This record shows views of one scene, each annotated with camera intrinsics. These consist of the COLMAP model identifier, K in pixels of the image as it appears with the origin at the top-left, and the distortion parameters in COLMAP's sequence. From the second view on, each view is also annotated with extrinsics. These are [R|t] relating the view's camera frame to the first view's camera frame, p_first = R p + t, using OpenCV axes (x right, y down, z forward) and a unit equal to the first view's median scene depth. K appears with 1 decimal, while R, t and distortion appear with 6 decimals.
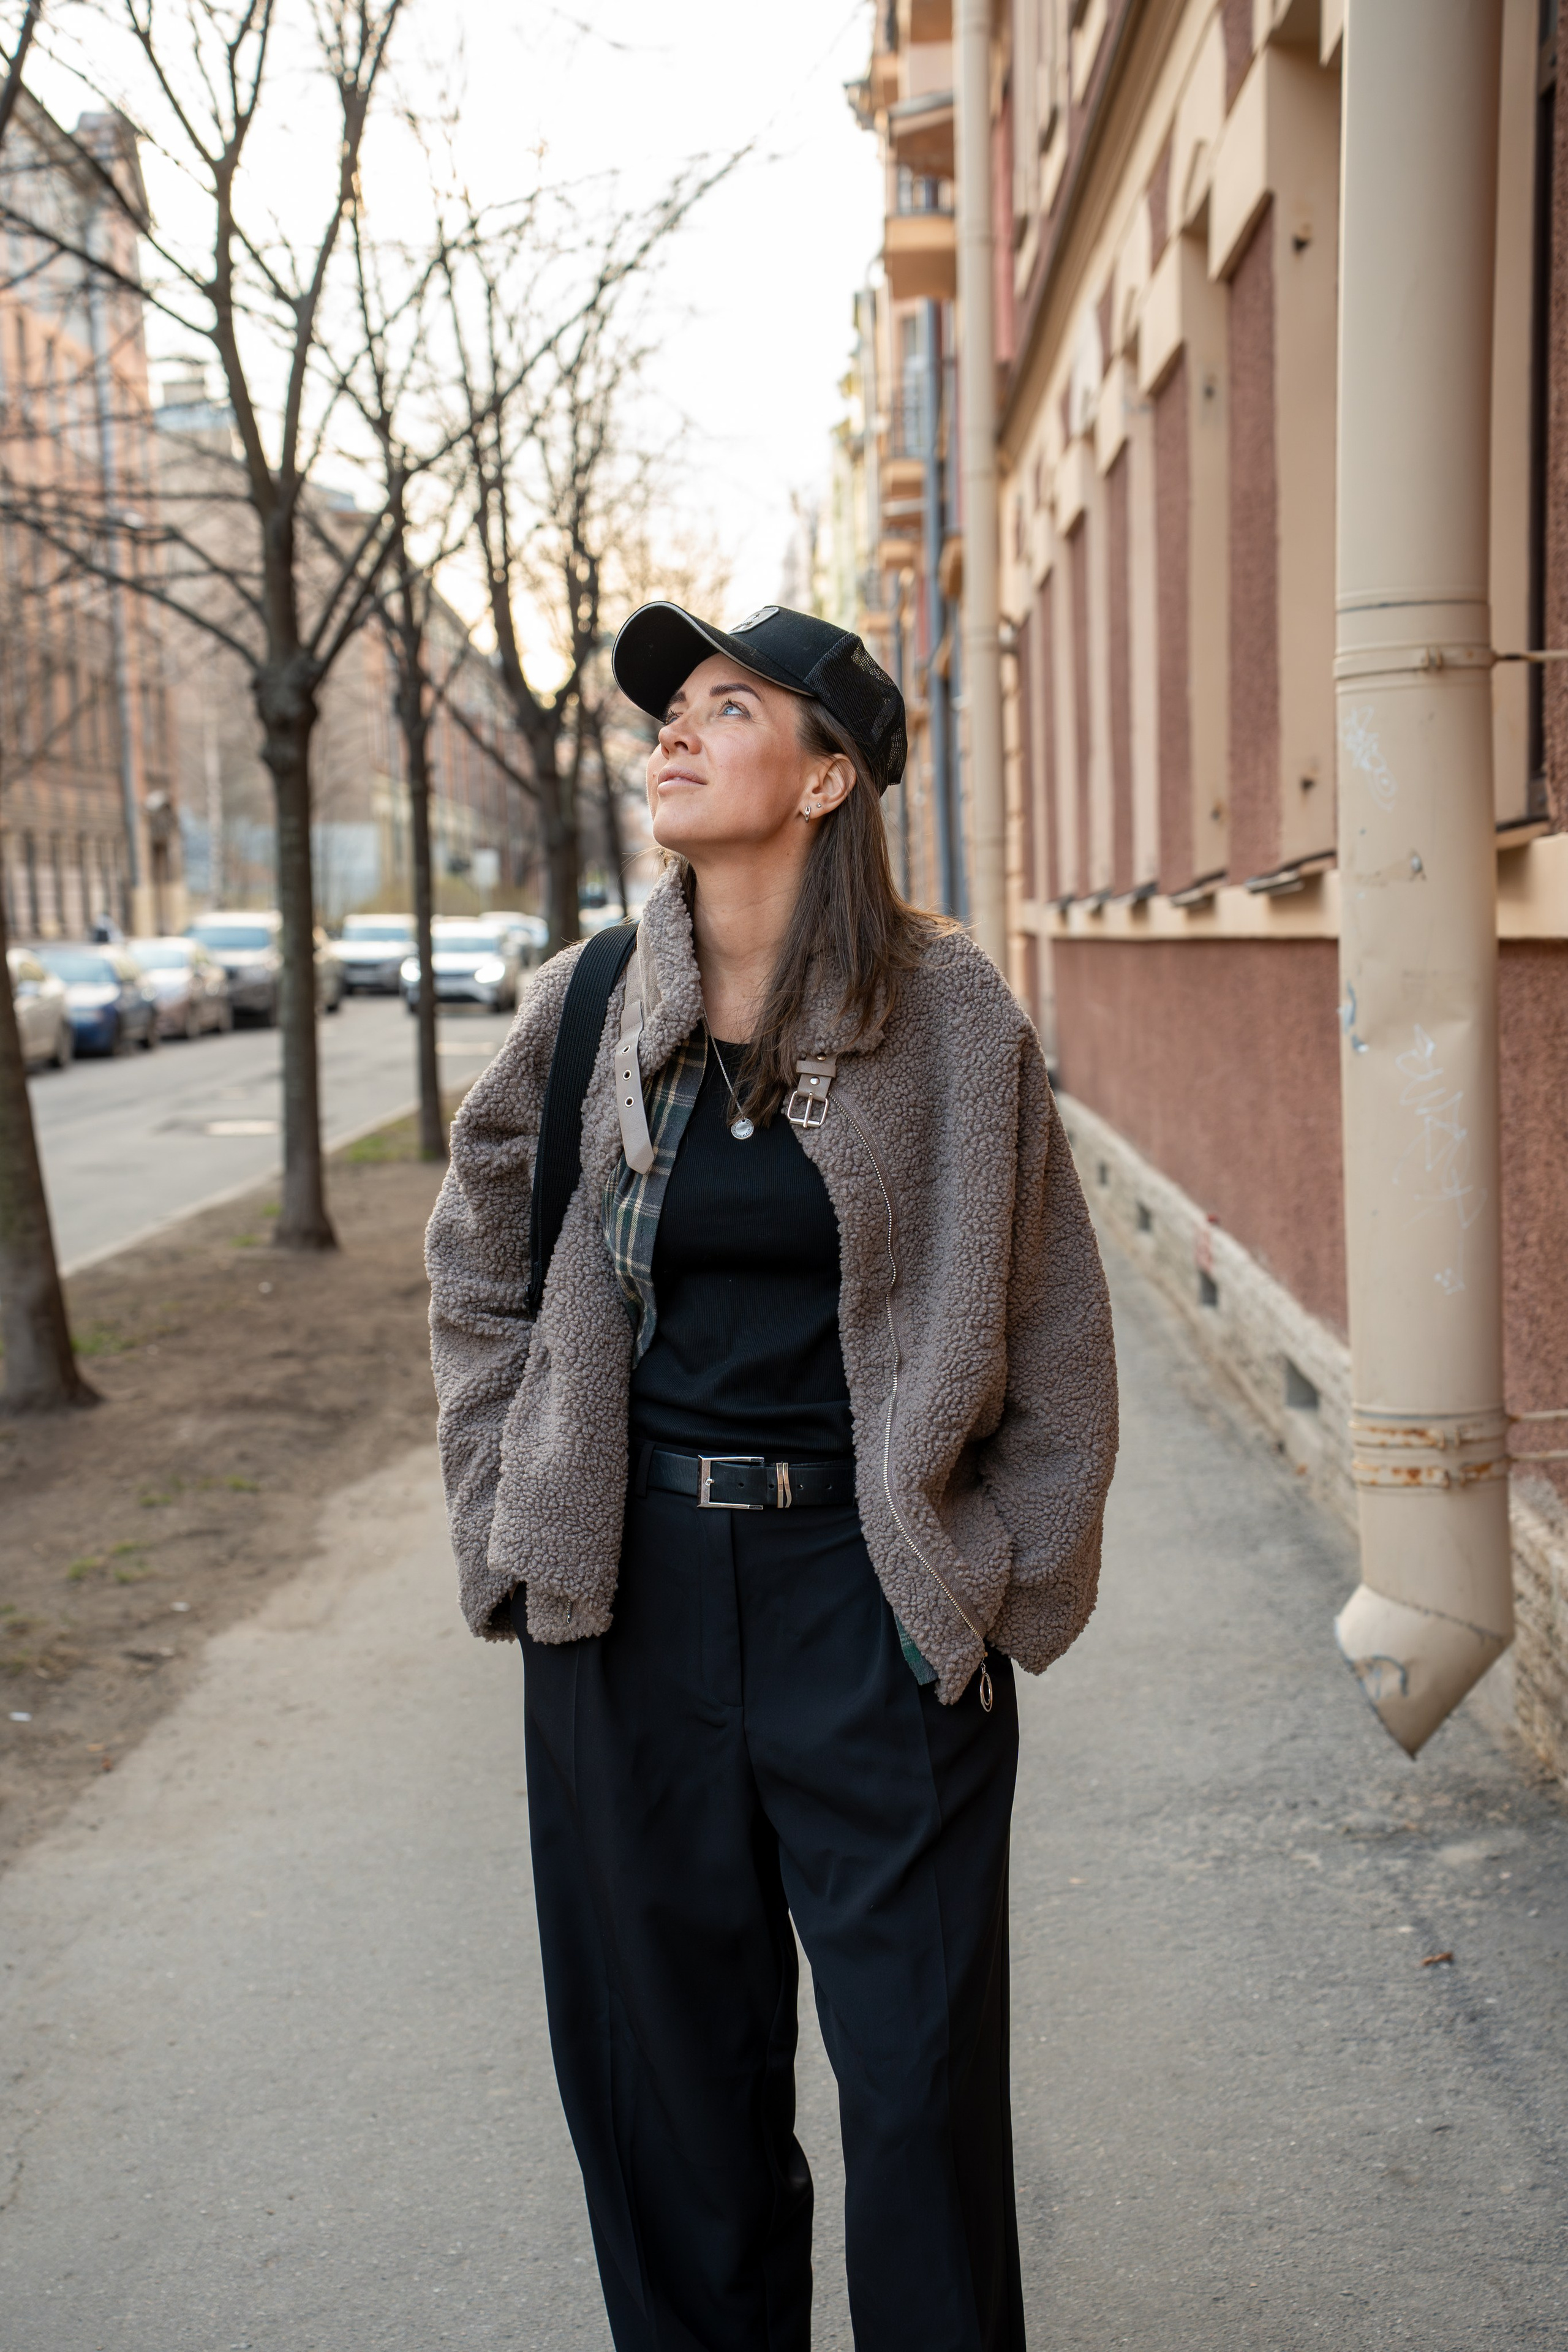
lens RADIAL K [[3266.0, 0, 781.9], [0, 3266.0, 1185.0], [0, 0, 1]] dist [0.224933, 0.035644]
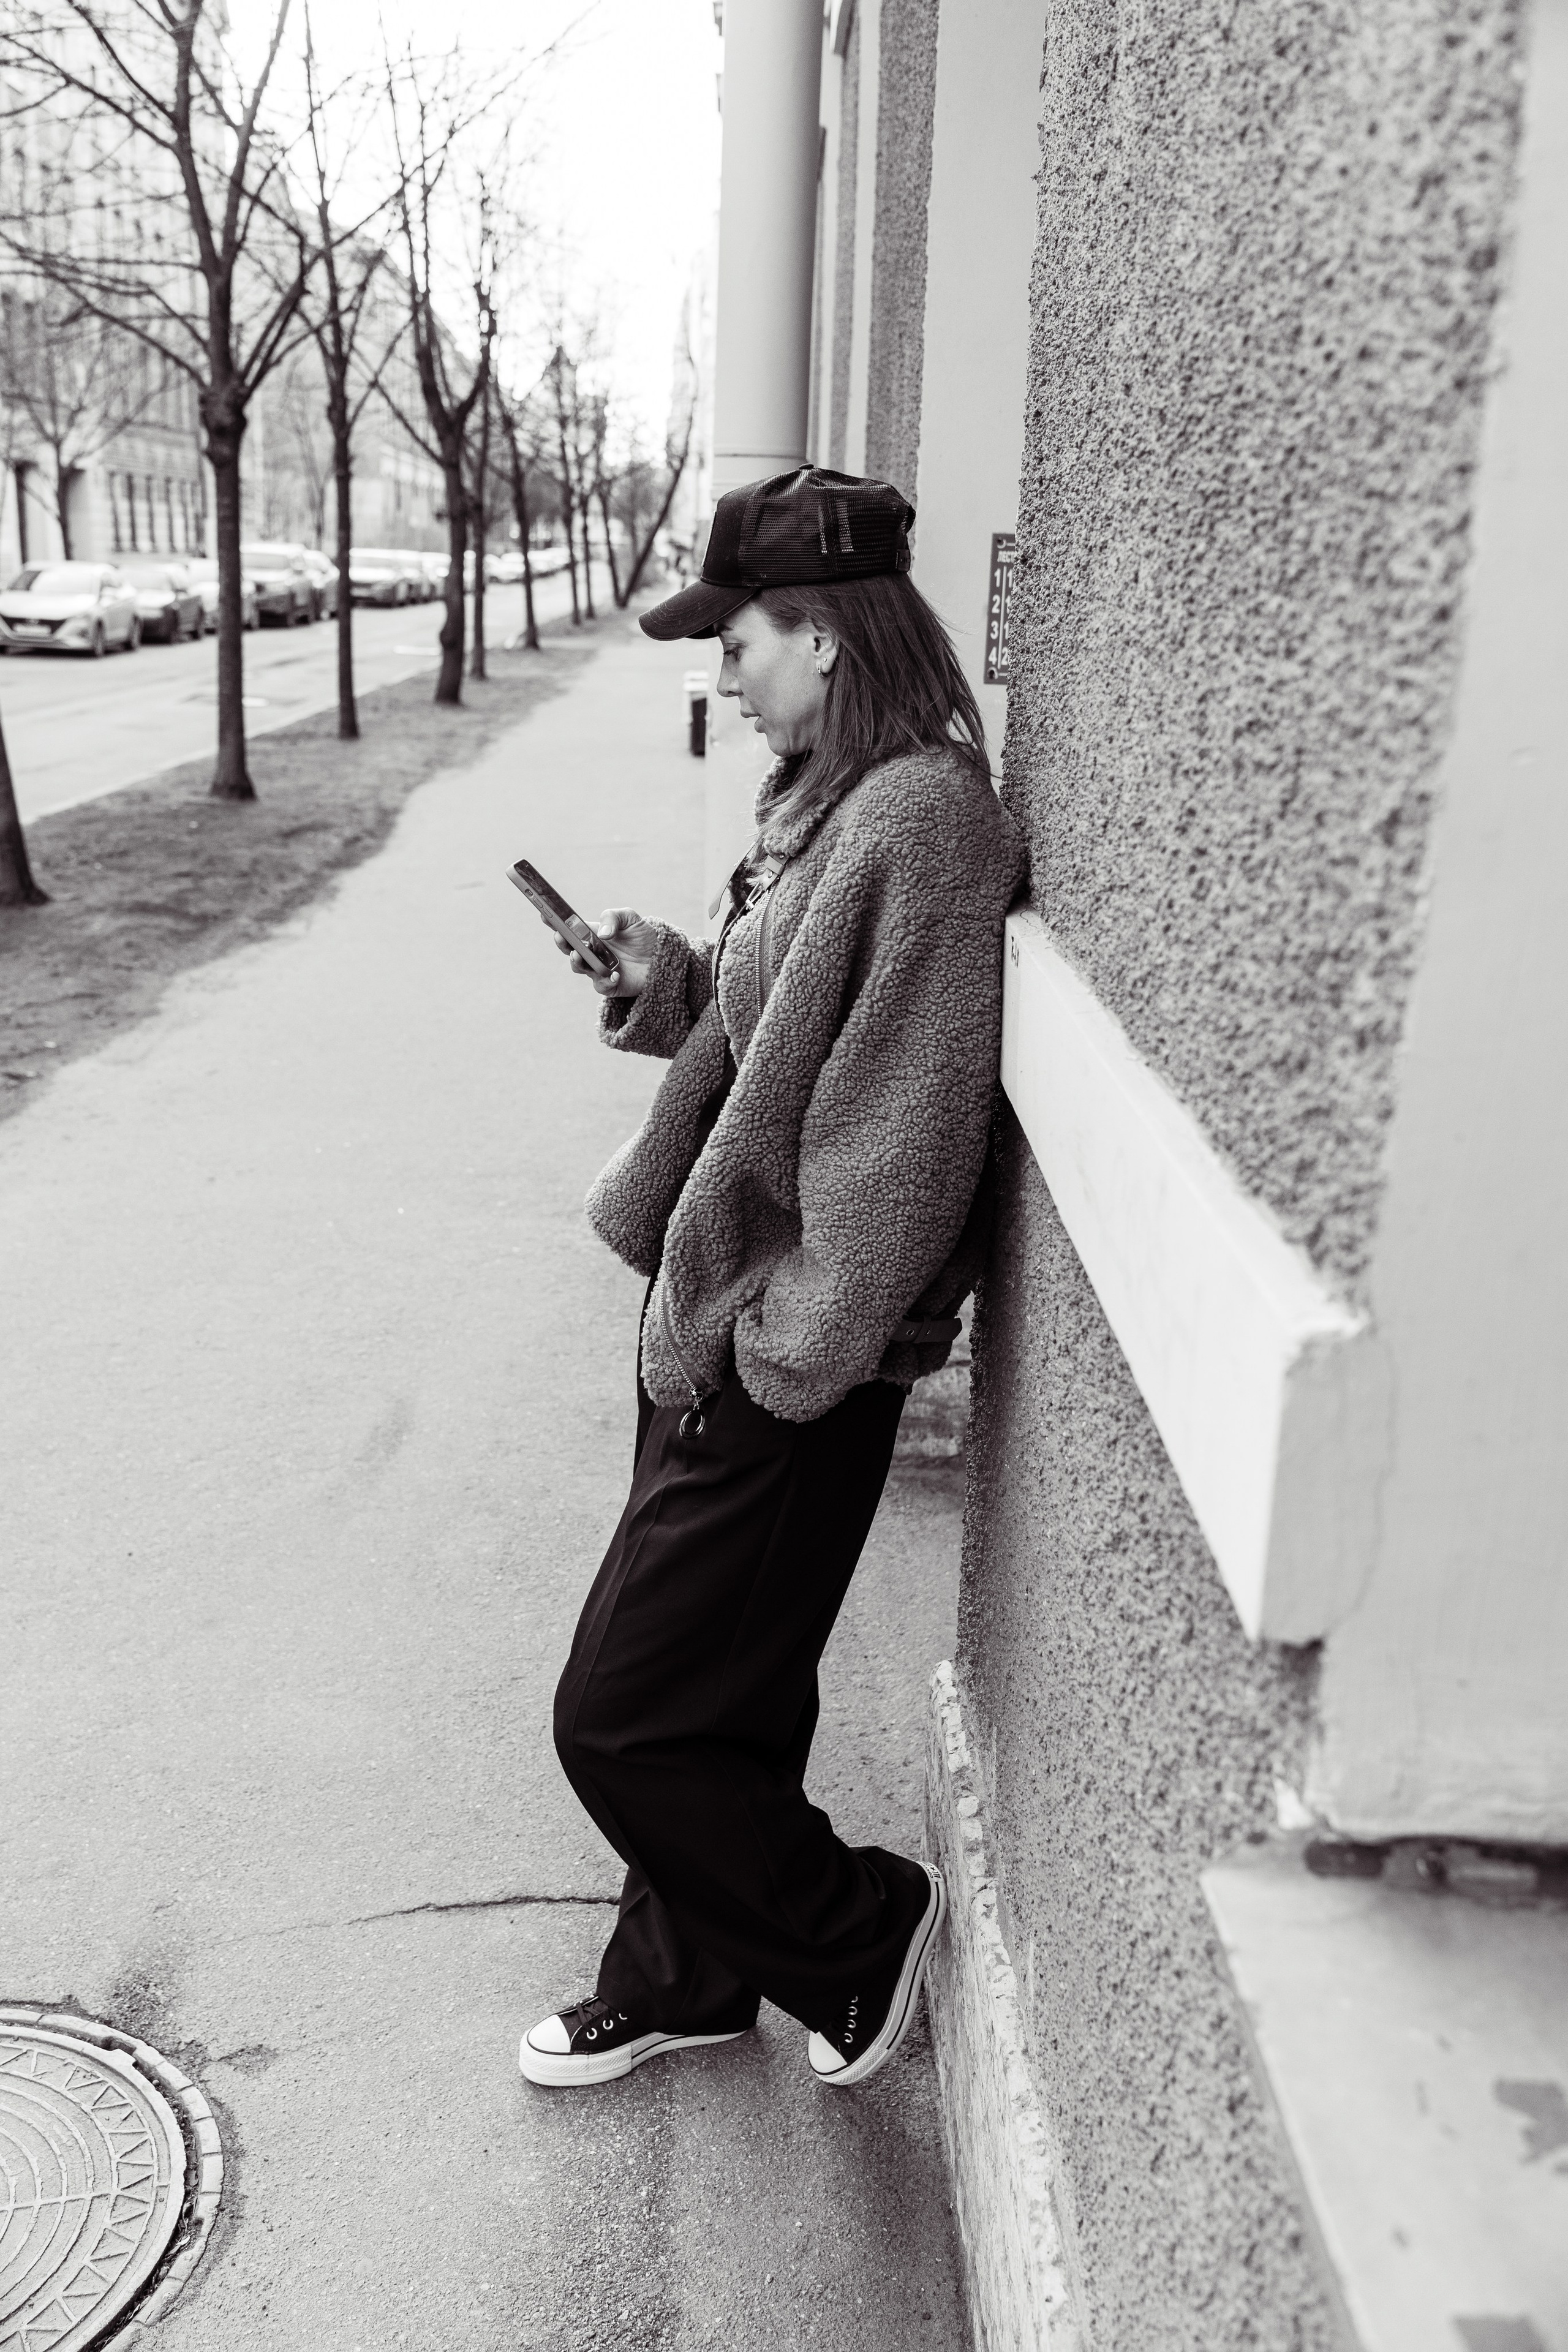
lens RADIAL K [[2196.8, 0, 784.0], [0, 2196.8, 1176.0], [0, 0, 1]] dist [0.008274, 0.004575]
pose [[0.997159, 0.045393, 0.060106, 0.073959], [-0.055903, 0.980829, 0.186682, -0.017679], [-0.050480, -0.189511, 0.980580, -0.034511]]
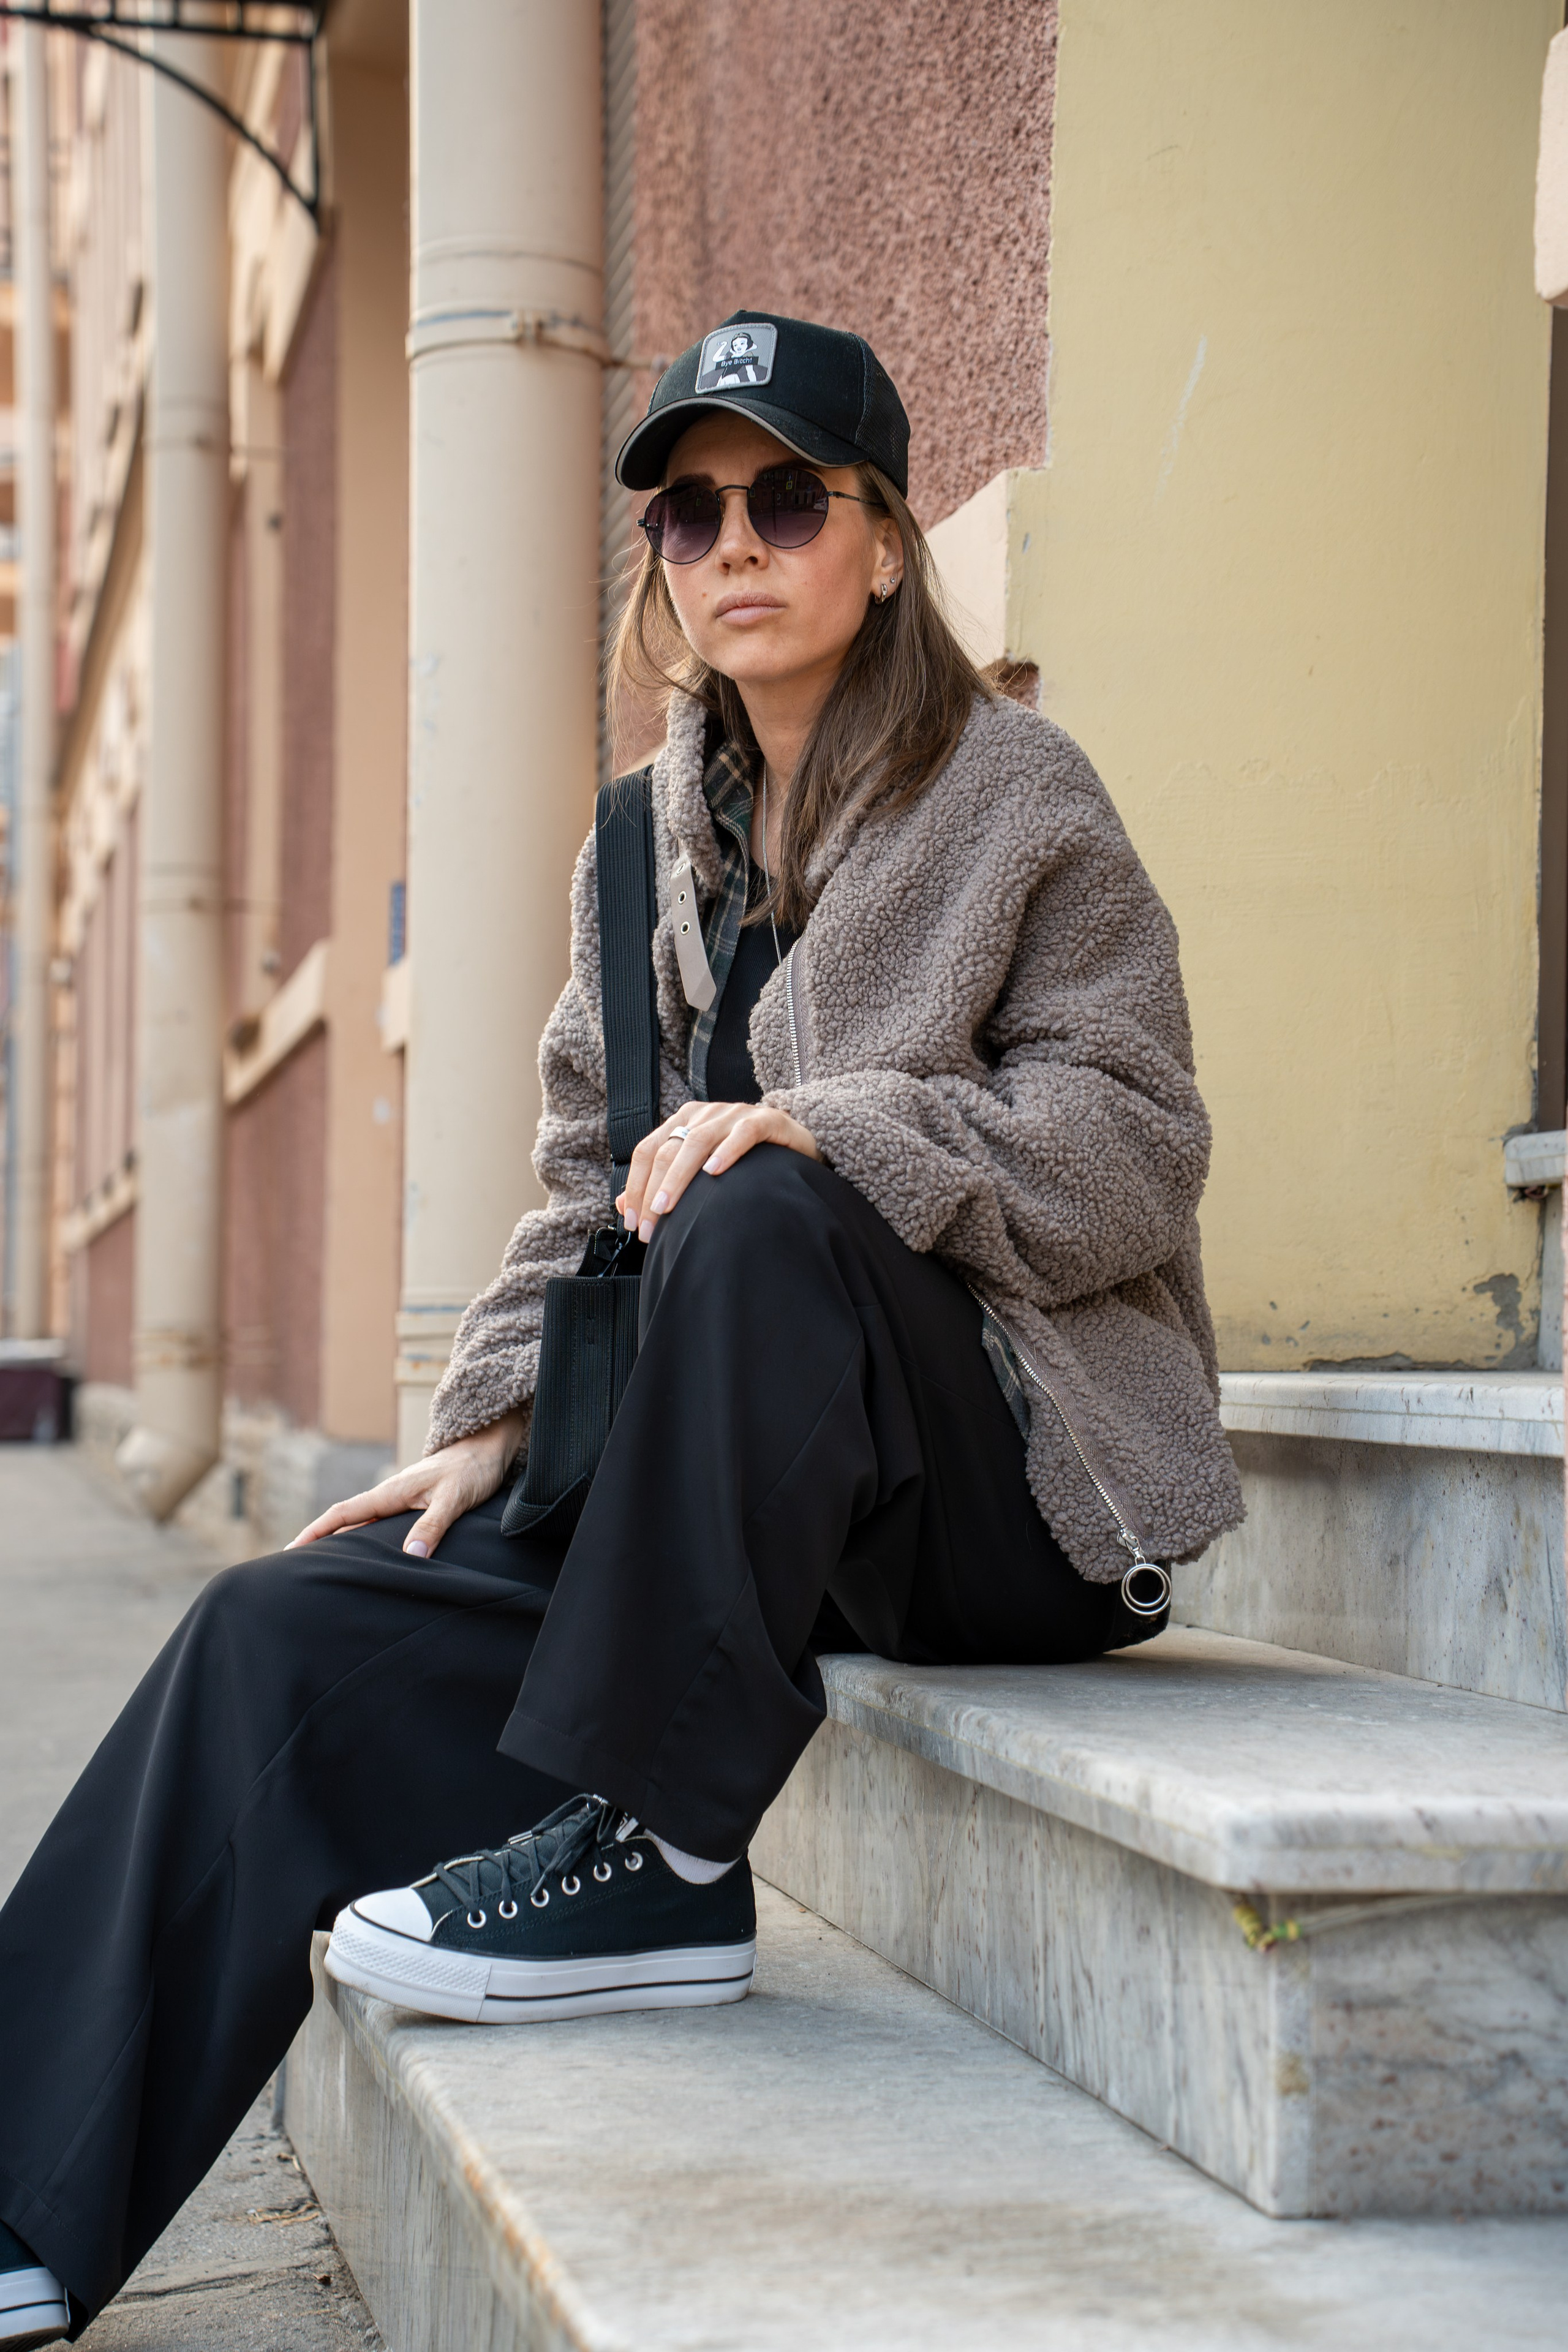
lens RADIAL K [[4025.6, 0, 789.4], [0, 4025.6, 1189.2], [0, 0, 1]] dist [0.357128, 0.358209]
pose [[0.972361, 0.053766, 0.227206, 0.008513], [-0.023803, 0.990882, -0.132616, 0.130820], [-0.232265, 0.123543, 0.964775, -0.550396]]
